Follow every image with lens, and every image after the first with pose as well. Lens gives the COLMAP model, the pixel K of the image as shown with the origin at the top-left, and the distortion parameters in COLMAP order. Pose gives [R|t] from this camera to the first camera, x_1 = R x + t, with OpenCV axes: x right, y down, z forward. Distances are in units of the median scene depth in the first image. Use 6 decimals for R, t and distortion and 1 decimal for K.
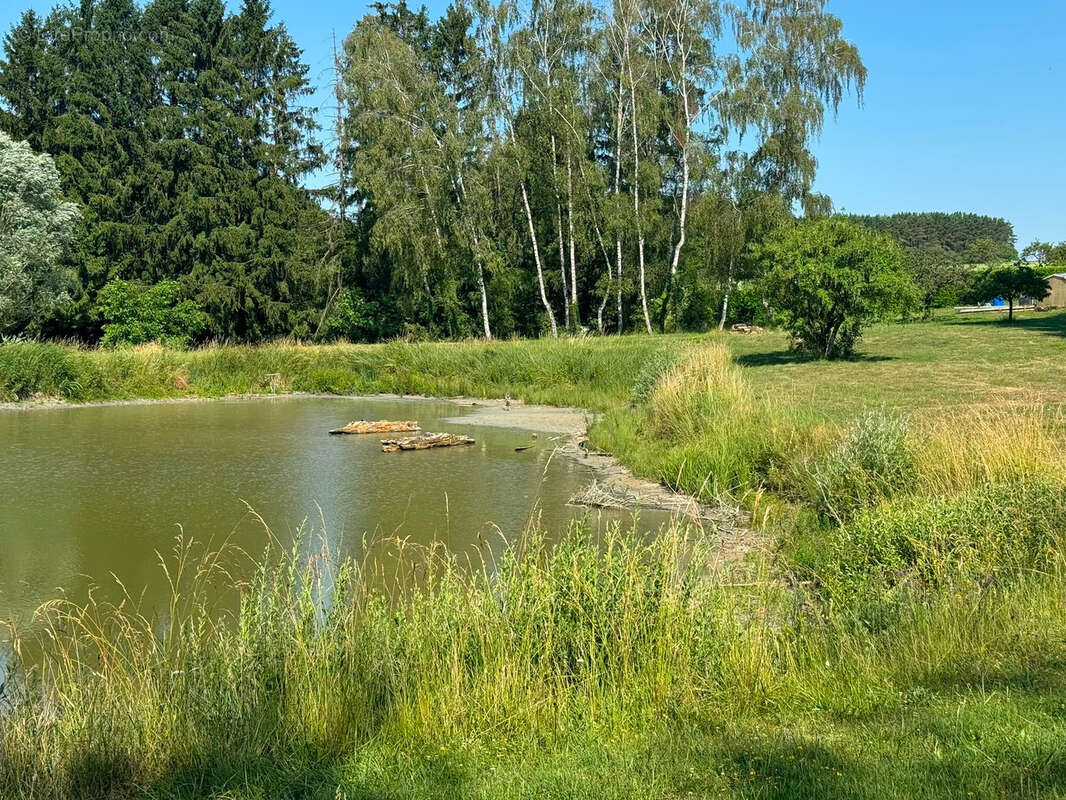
lens RADIAL K [[1481.9, 0, 533.0], [0, 1481.9, 400.0], [0, 0, 1]] dist [0.121800, 0.020493]
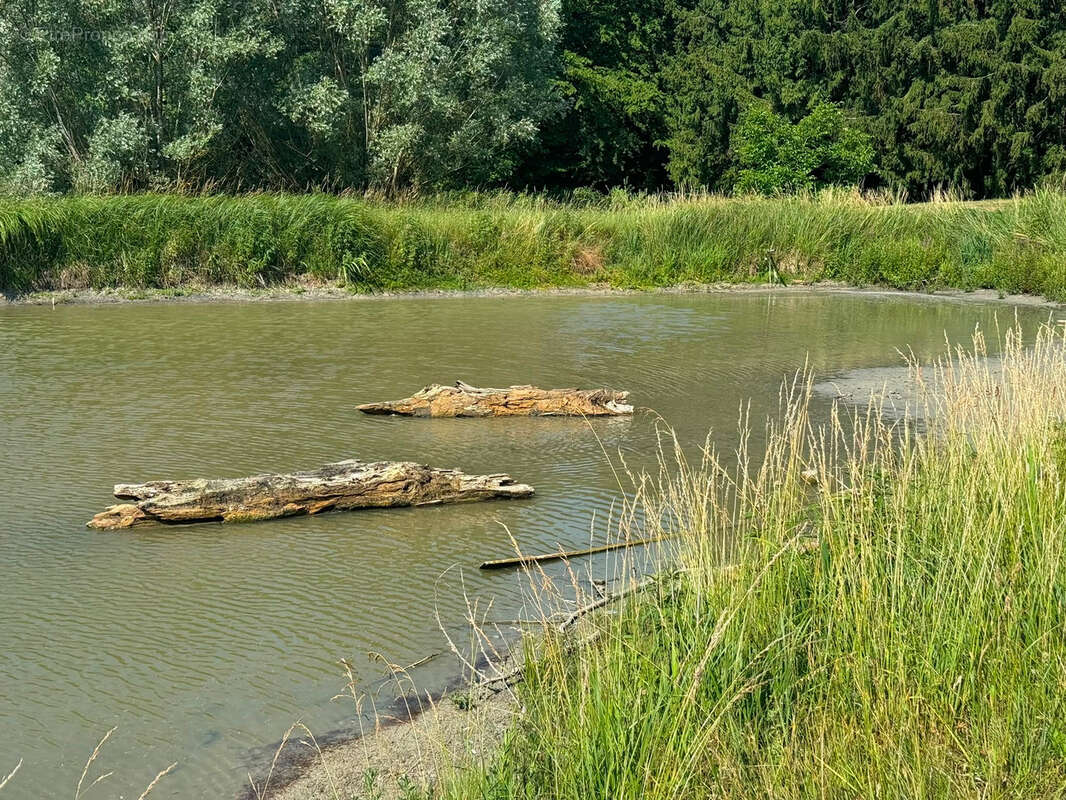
lens RADIAL K [[1481.9, 0, 533.0], [0, 1481.9, 400.0], [0, 0, 1]] dist [0.121800, 0.020493]
pose [[0.796219, 0.085058, -0.598999, 0.087499], [-0.027914, 0.994178, 0.104069, -0.014865], [0.604364, -0.066142, 0.793958, 0.426521]]
